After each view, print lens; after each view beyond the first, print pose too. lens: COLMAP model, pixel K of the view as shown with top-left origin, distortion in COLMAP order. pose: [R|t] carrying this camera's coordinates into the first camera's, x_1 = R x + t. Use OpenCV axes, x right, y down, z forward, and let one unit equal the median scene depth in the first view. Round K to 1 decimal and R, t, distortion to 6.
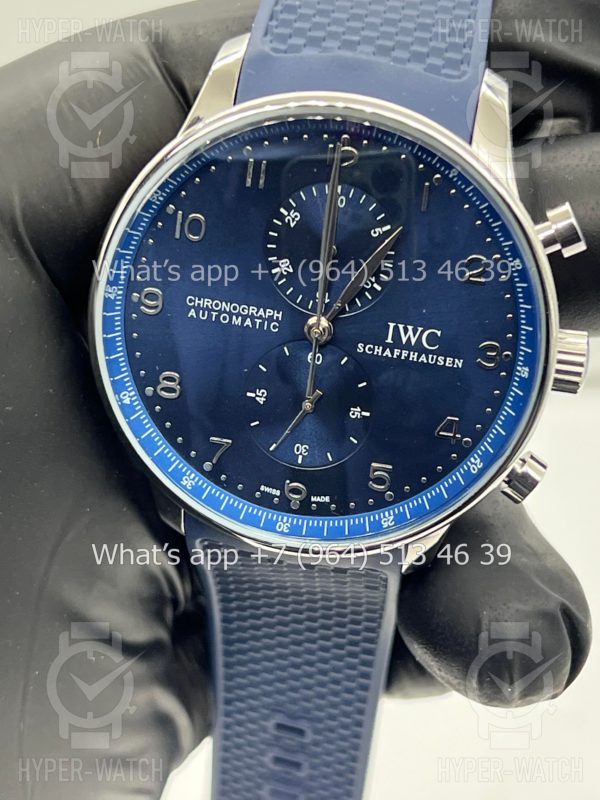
lens RADIAL K [[1826.2, 0, 300.0], [0, 1826.2, 400.0], [0, 0, 1]] dist [0.078380, 2.398698]
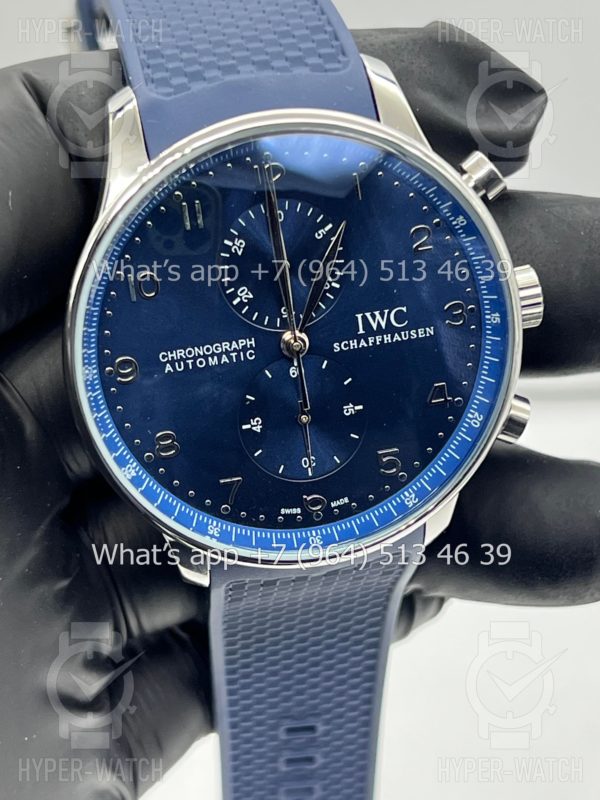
lens RADIAL K [[1826.2, 0, 300.0], [0, 1826.2, 400.0], [0, 0, 1]] dist [0.078380, 2.398698]
pose [[0.920271, -0.322519, 0.221547, -0.221617], [0.326144, 0.945085, 0.021066, -0.028903], [-0.216175, 0.052870, 0.974922, 0.010632]]
